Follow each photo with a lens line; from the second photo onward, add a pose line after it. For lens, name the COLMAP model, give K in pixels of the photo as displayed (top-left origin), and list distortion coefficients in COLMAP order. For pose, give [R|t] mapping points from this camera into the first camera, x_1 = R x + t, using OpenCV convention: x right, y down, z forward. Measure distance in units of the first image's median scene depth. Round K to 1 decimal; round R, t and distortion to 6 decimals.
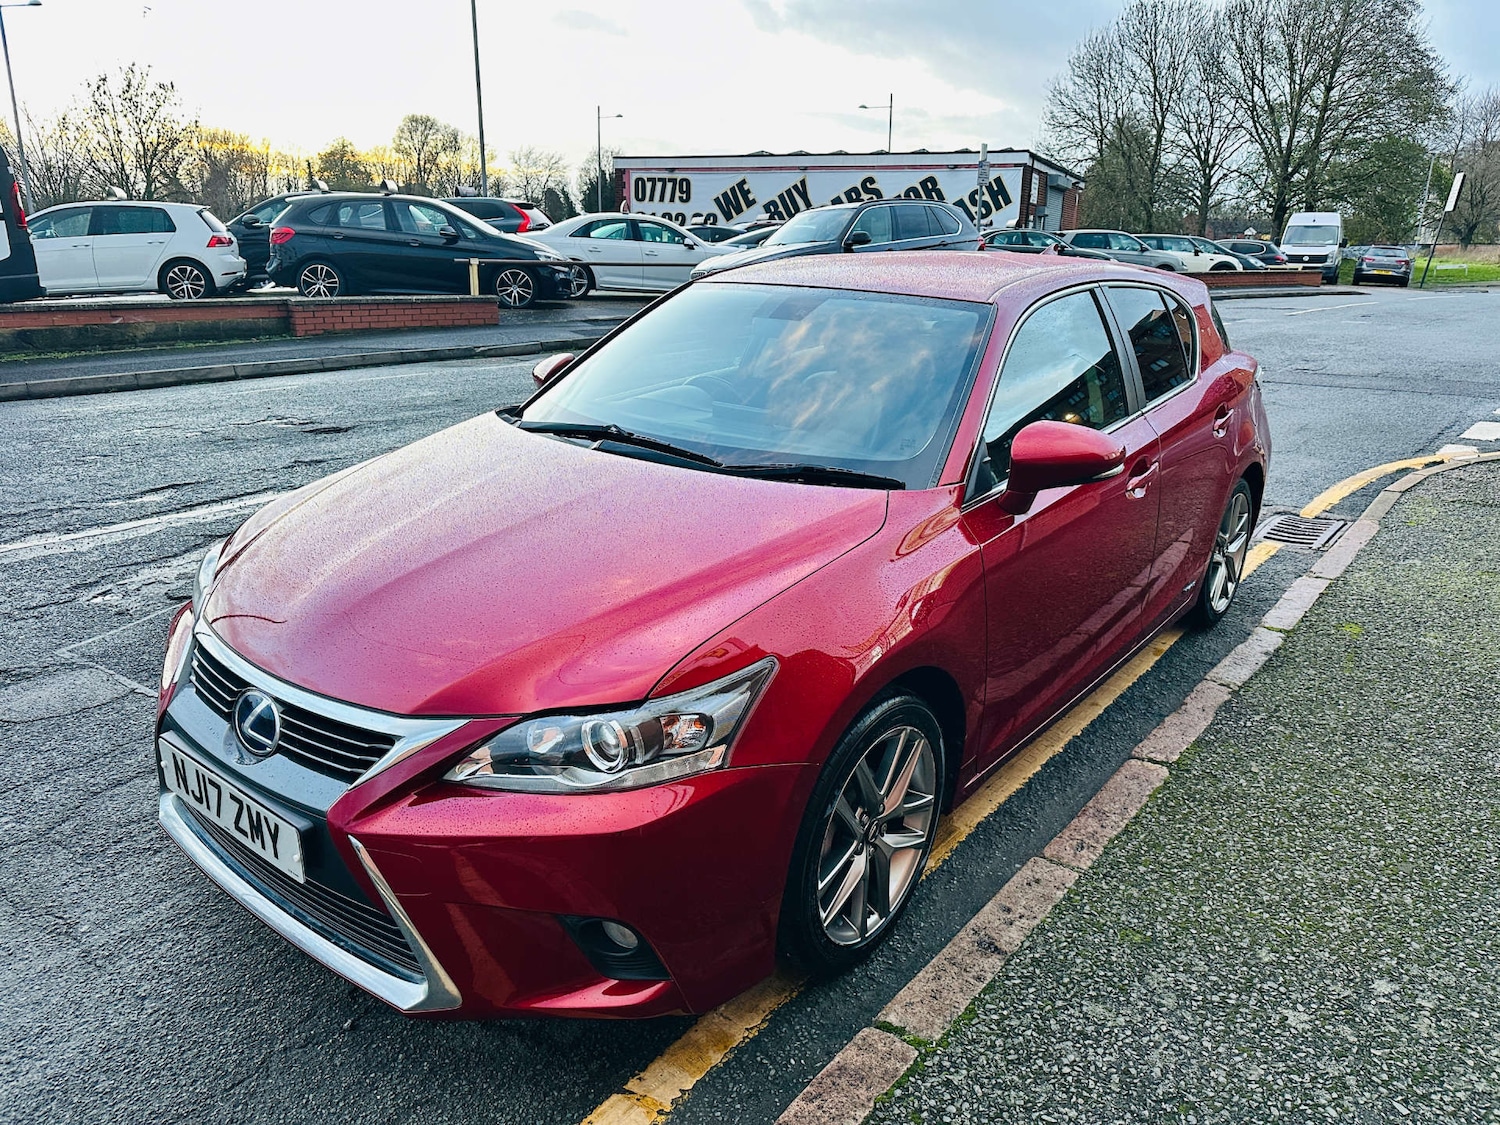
lens RADIAL K [[1066.0, 0, 762.0], [0, 1066.0, 561.4], [0, 0, 1]] dist [0.019433, -0.022976]
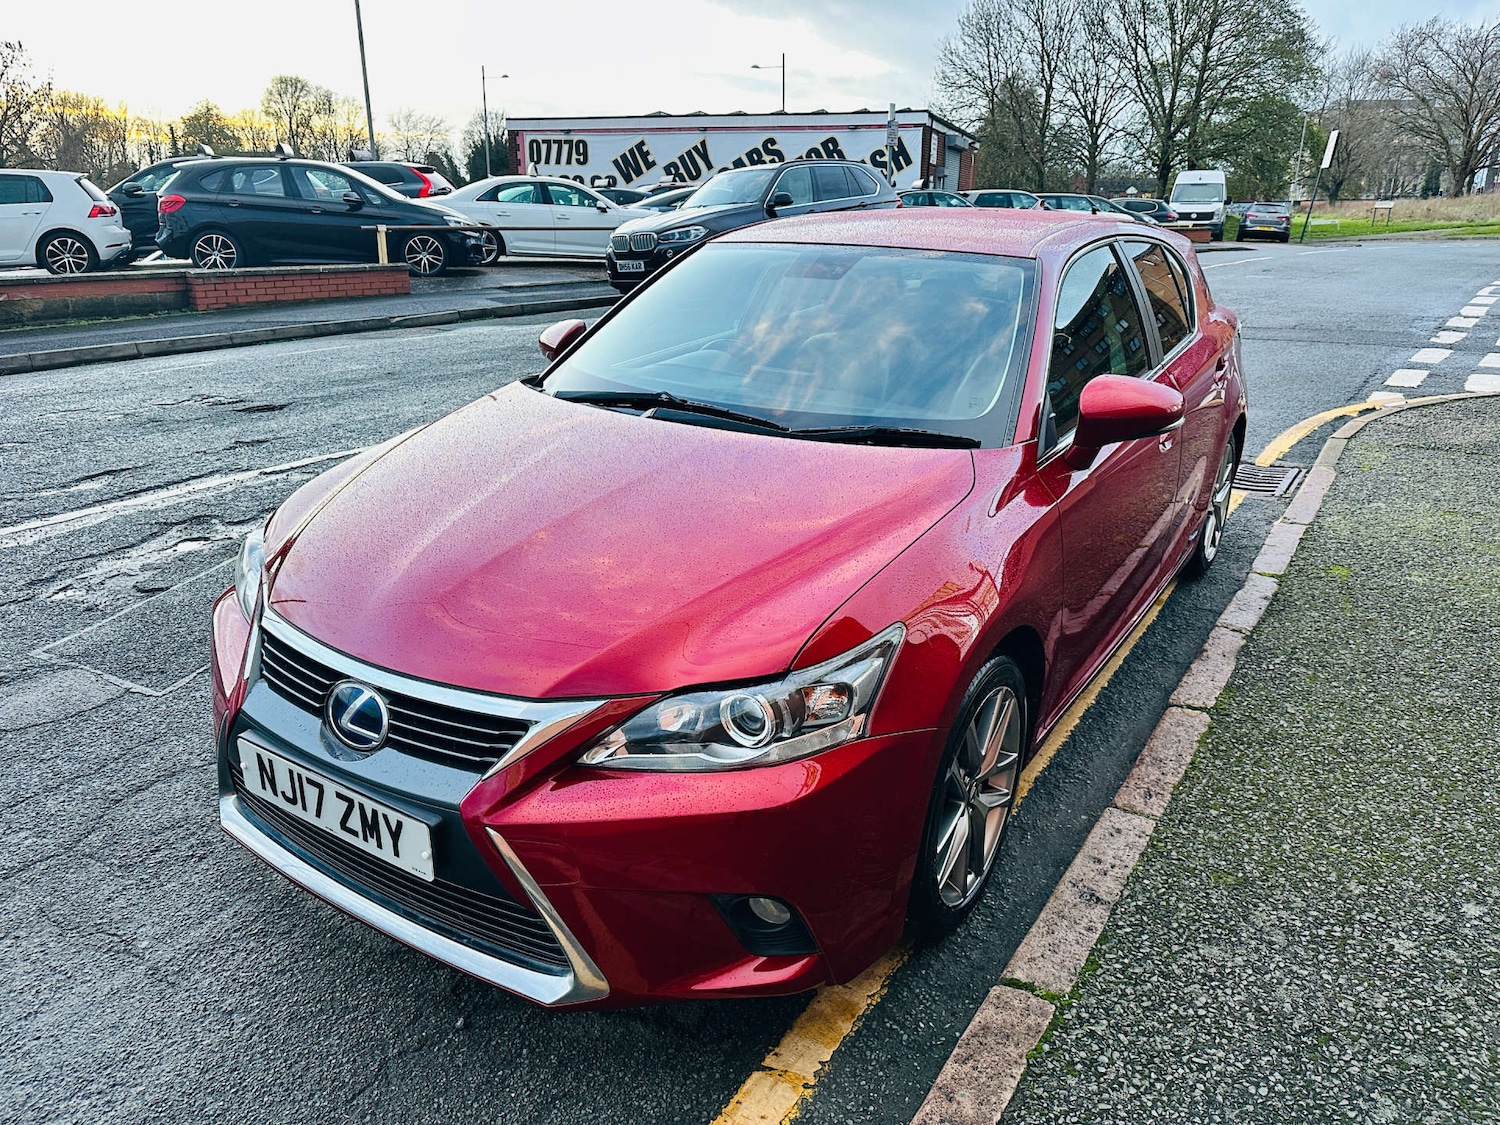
lens RADIAL K [[1068.8, 0, 757.2], [0, 1068.8, 560.0], [0, 0, 1]] dist [0.008822, -0.010771]
pose [[0.995334, -0.040596, 0.087536, -0.105127], [0.037993, 0.998791, 0.031204, -0.001716], [-0.088697, -0.027733, 0.995672, 0.016399]]
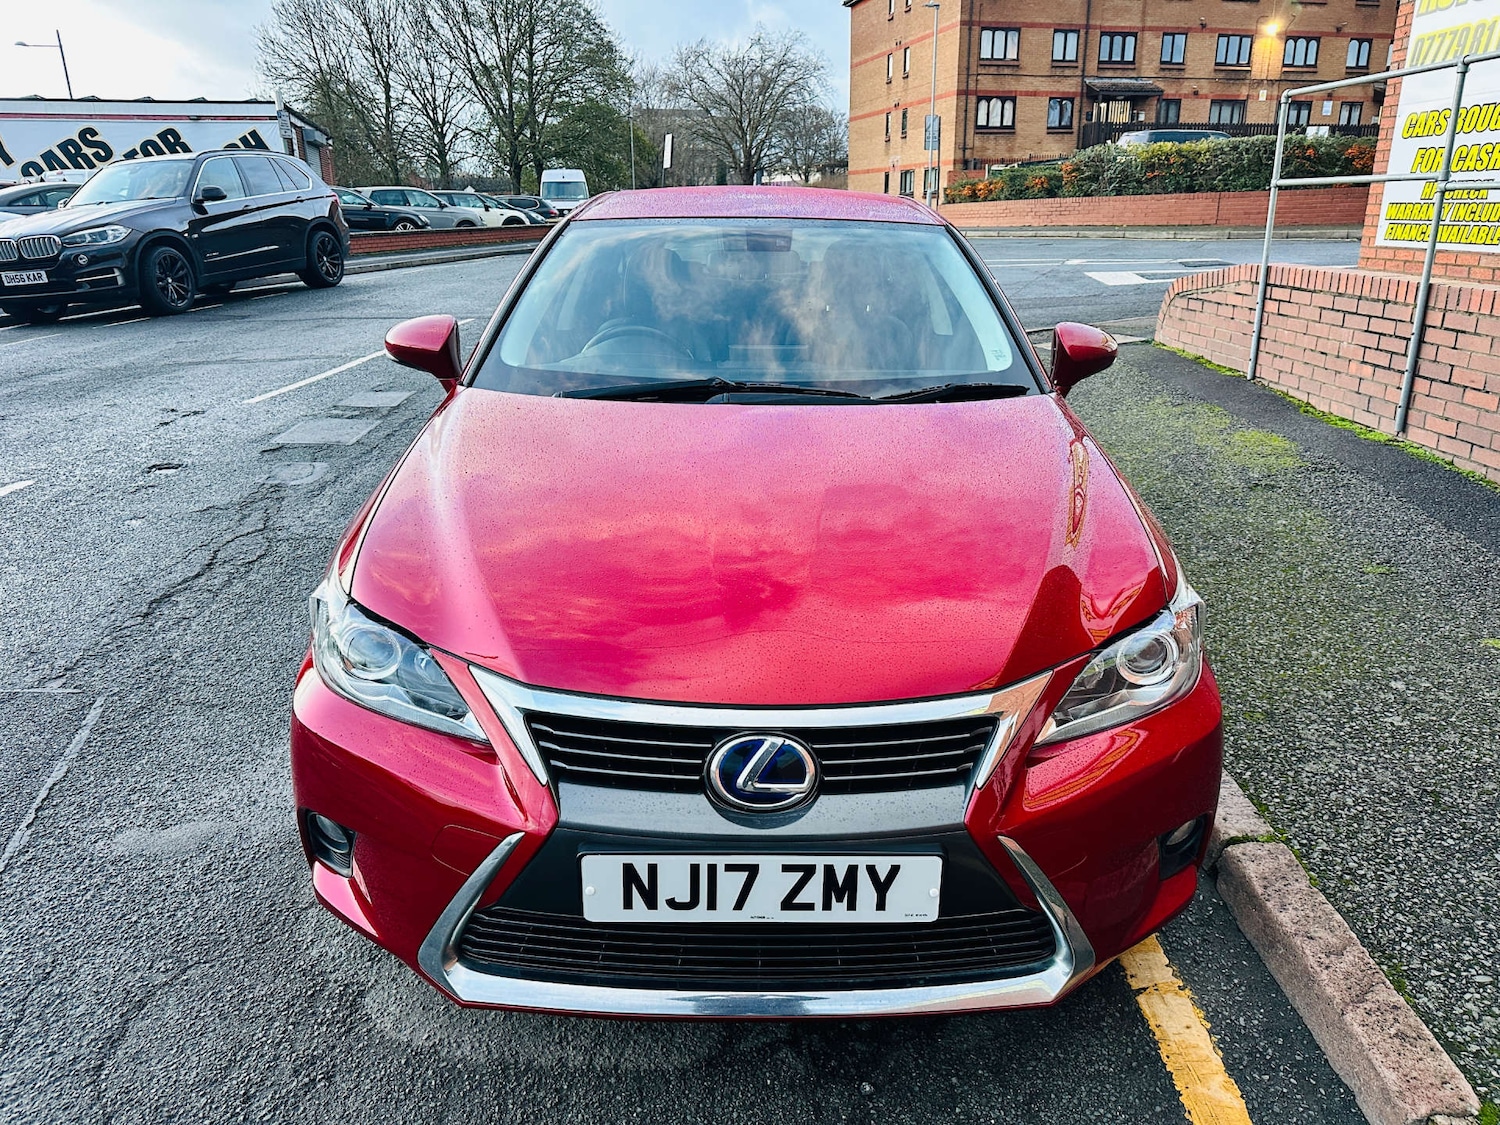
lens RADIAL K [[1068.8, 0, 757.2], [0, 1068.8, 560.0], [0, 0, 1]] dist [0.008822, -0.010771]
pose [[0.775139, -0.220485, 0.592069, -0.481418], [0.201807, 0.974442, 0.098674, -0.041717], [-0.598693, 0.042998, 0.799824, 0.198669]]
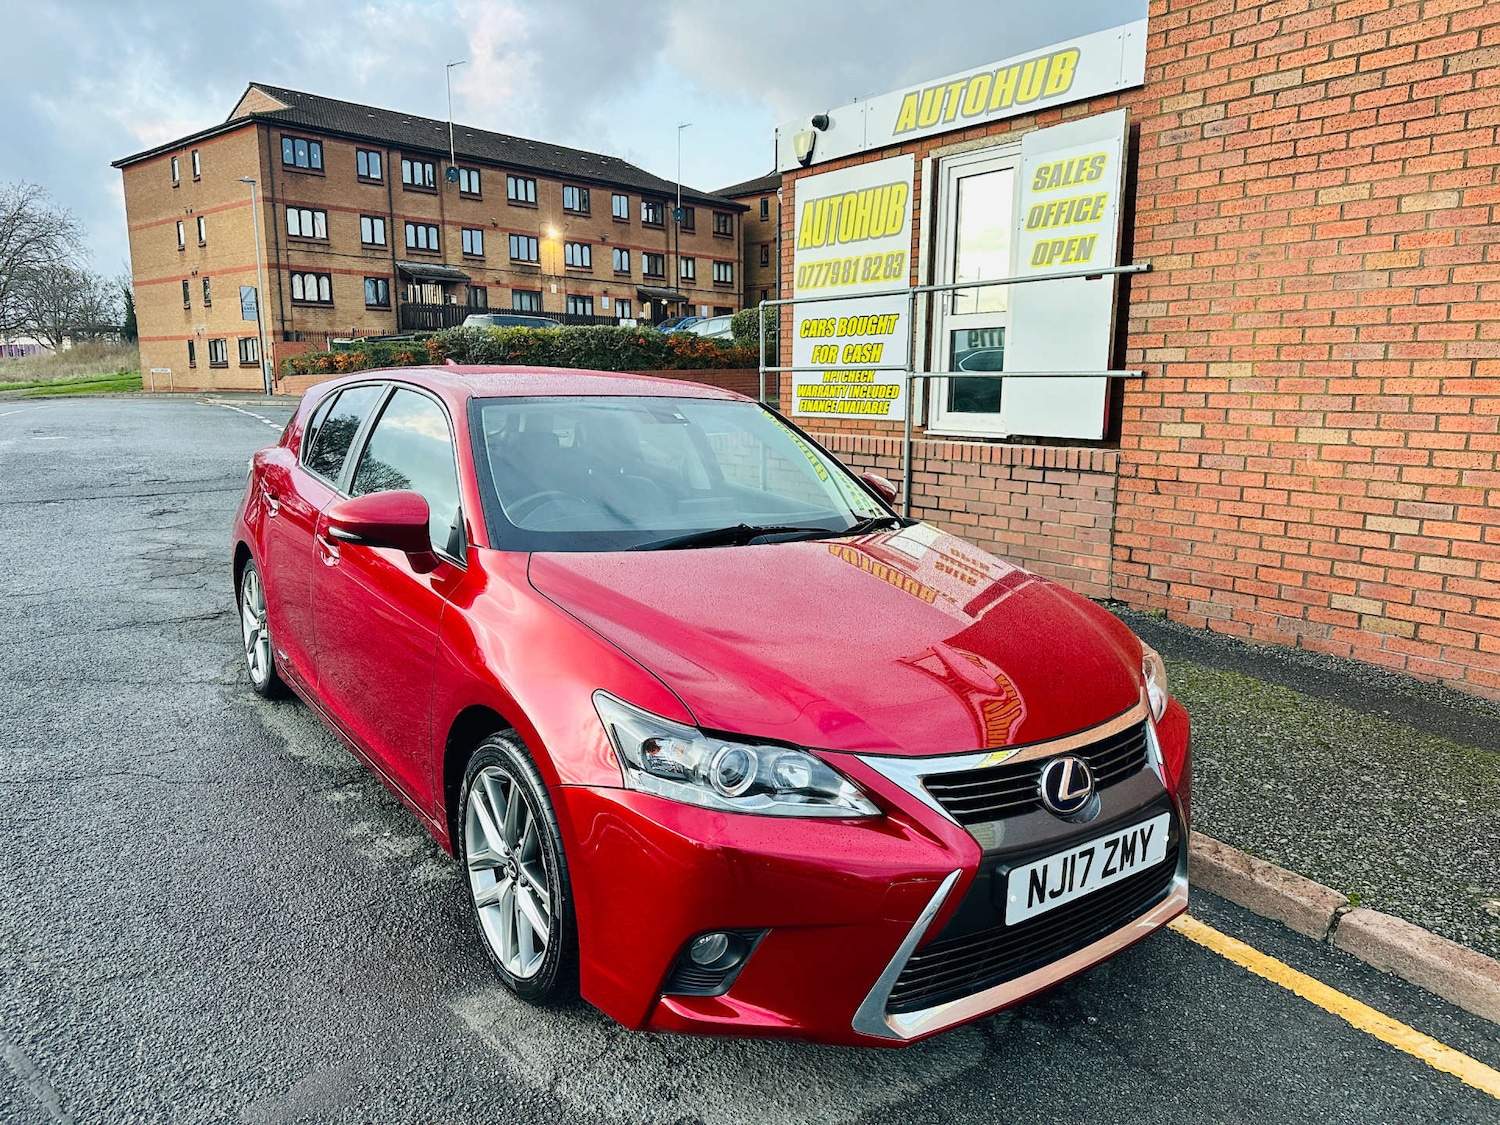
lens RADIAL K [[1066.7, 0, 752.8], [0, 1066.7, 567.2], [0, 0, 1]] dist [0.017585, -0.021379]
pose [[0.255723, -0.184591, 0.948964, -0.828601], [0.275947, 0.954702, 0.111346, -0.146104], [-0.926531, 0.233390, 0.295076, 0.493417]]
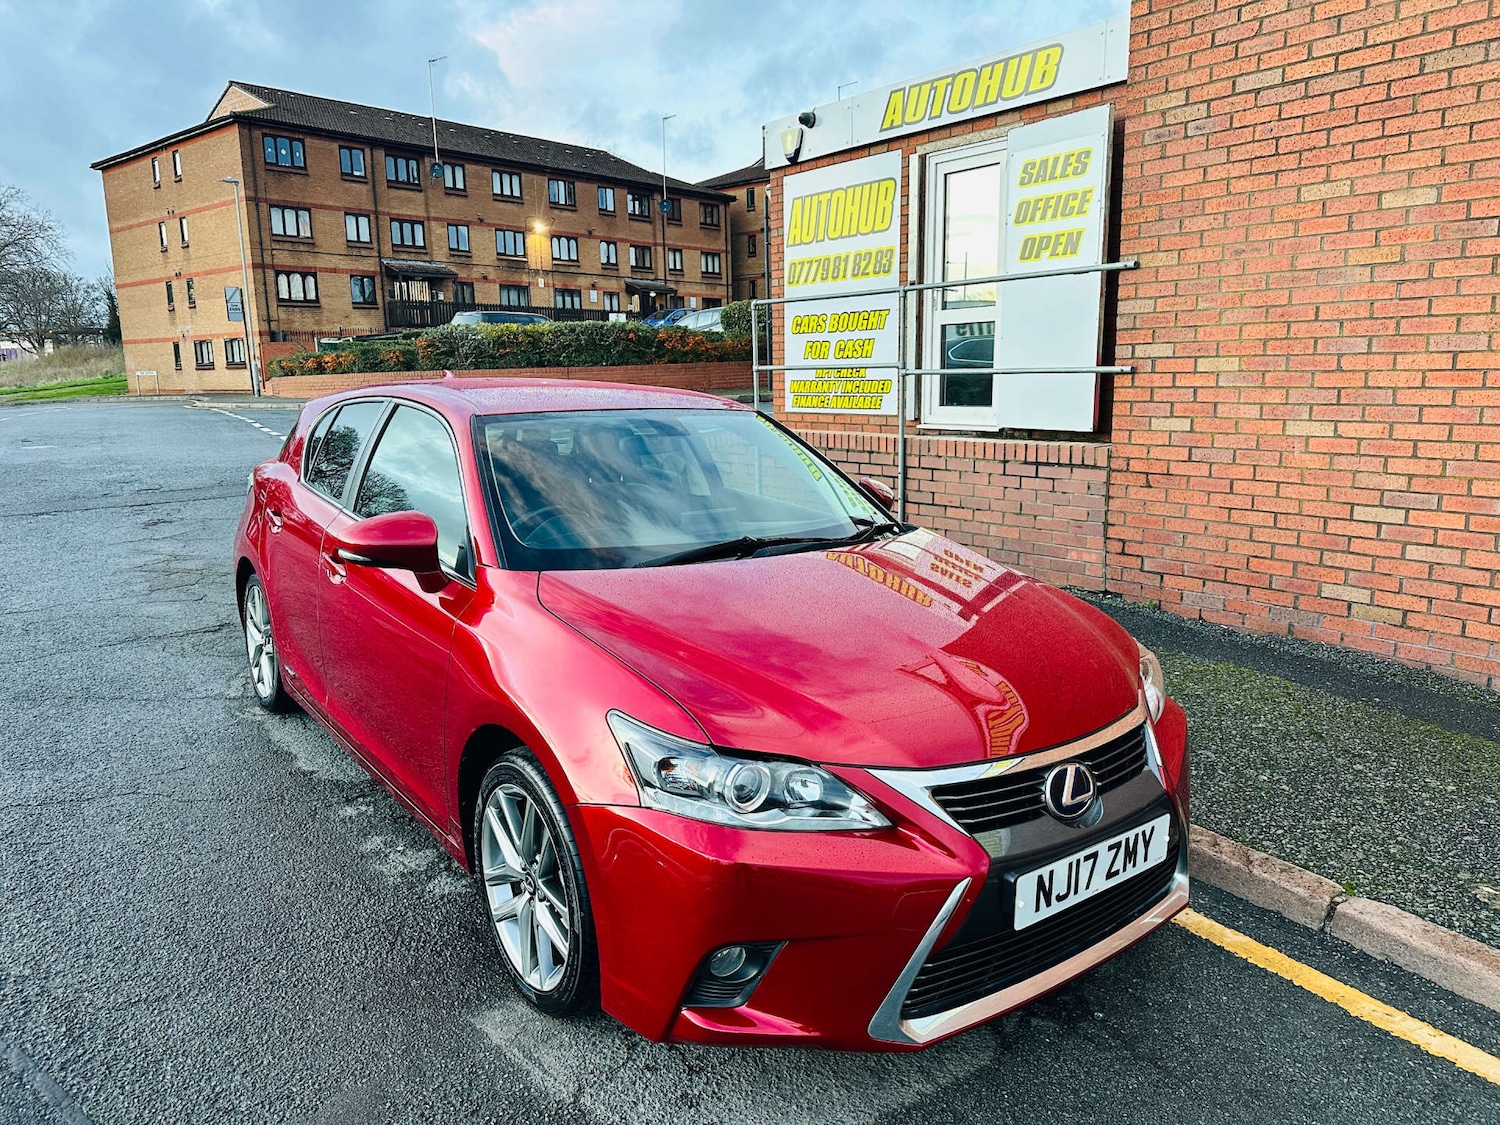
lens RADIAL K [[1066.0, 0, 762.0], [0, 1066.0, 561.4], [0, 0, 1]] dist [0.019433, -0.022976]
pose [[0.237718, -0.194999, 0.951560, -0.840478], [0.295958, 0.947602, 0.120251, -0.165885], [-0.925148, 0.253035, 0.282973, 0.492152]]
